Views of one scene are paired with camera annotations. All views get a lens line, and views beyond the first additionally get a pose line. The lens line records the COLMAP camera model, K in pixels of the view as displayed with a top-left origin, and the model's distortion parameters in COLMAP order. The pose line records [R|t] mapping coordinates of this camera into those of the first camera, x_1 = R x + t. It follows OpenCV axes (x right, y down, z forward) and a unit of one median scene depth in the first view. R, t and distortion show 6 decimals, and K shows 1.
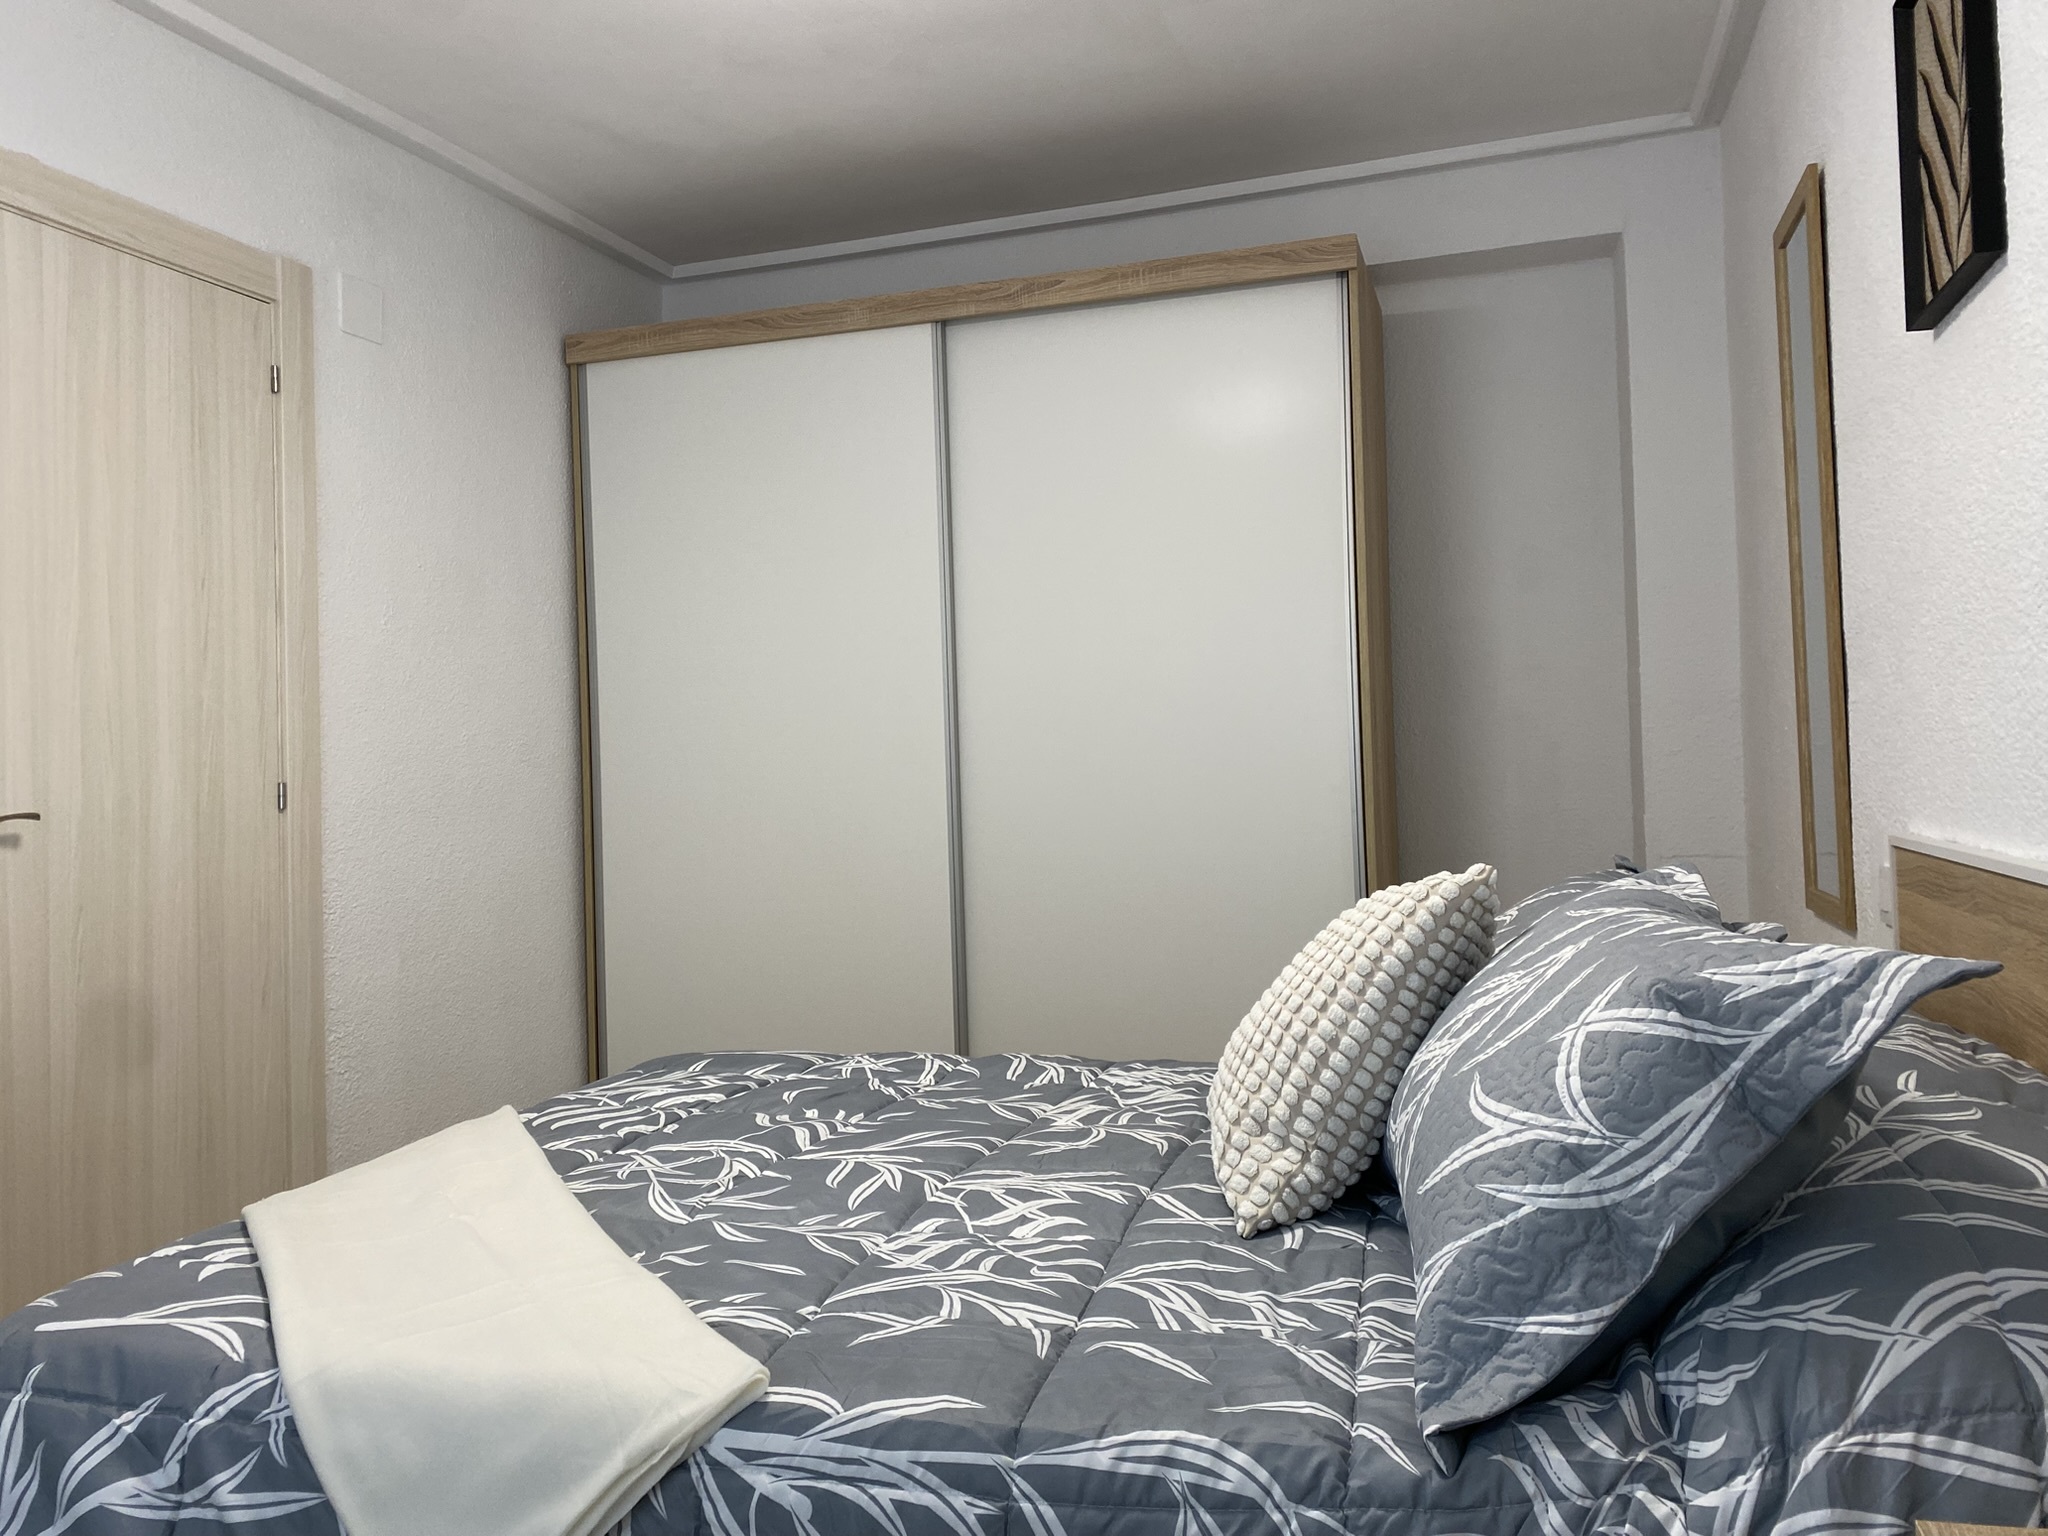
lens RADIAL K [[1559.0, 0, 1017.4], [0, 1559.0, 730.9], [0, 0, 1]] dist [0.043968, -0.042087]
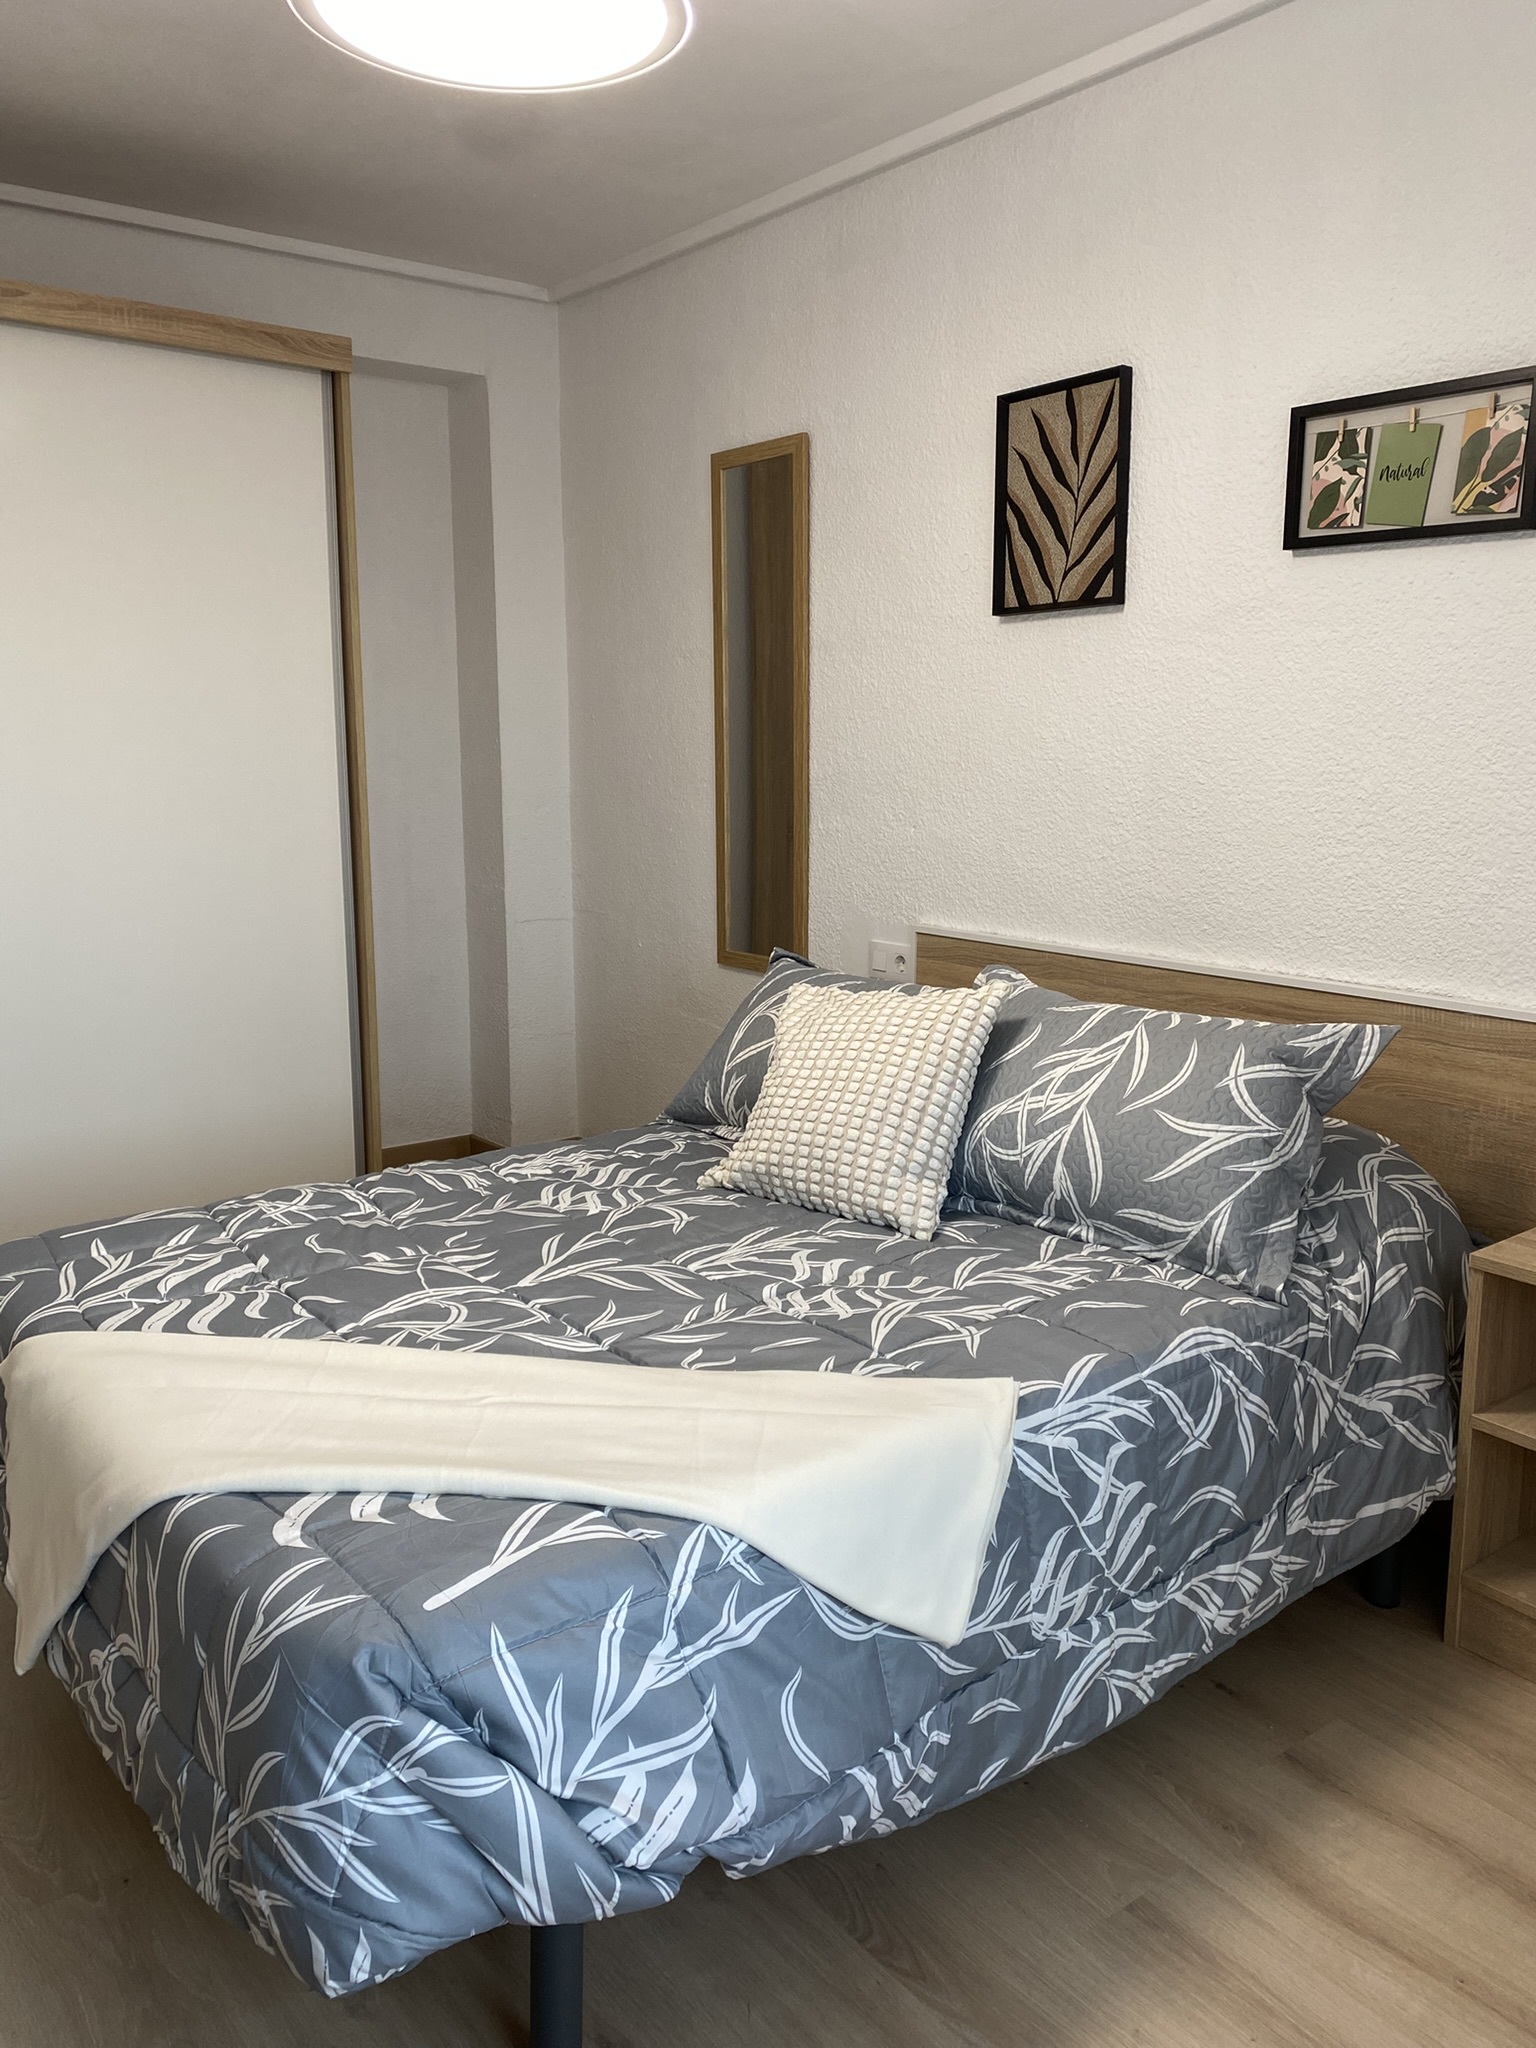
lens RADIAL K [[1559.0, 0, 771.3], [0, 1559.0, 1032.9], [0, 0, 1]] dist [0.043968, -0.042087]
pose [[0.567906, -0.116124, 0.814861, -1.360930], [-0.041914, 0.984634, 0.169529, -0.147470], [-0.822026, -0.130430, 0.554312, 0.379968]]
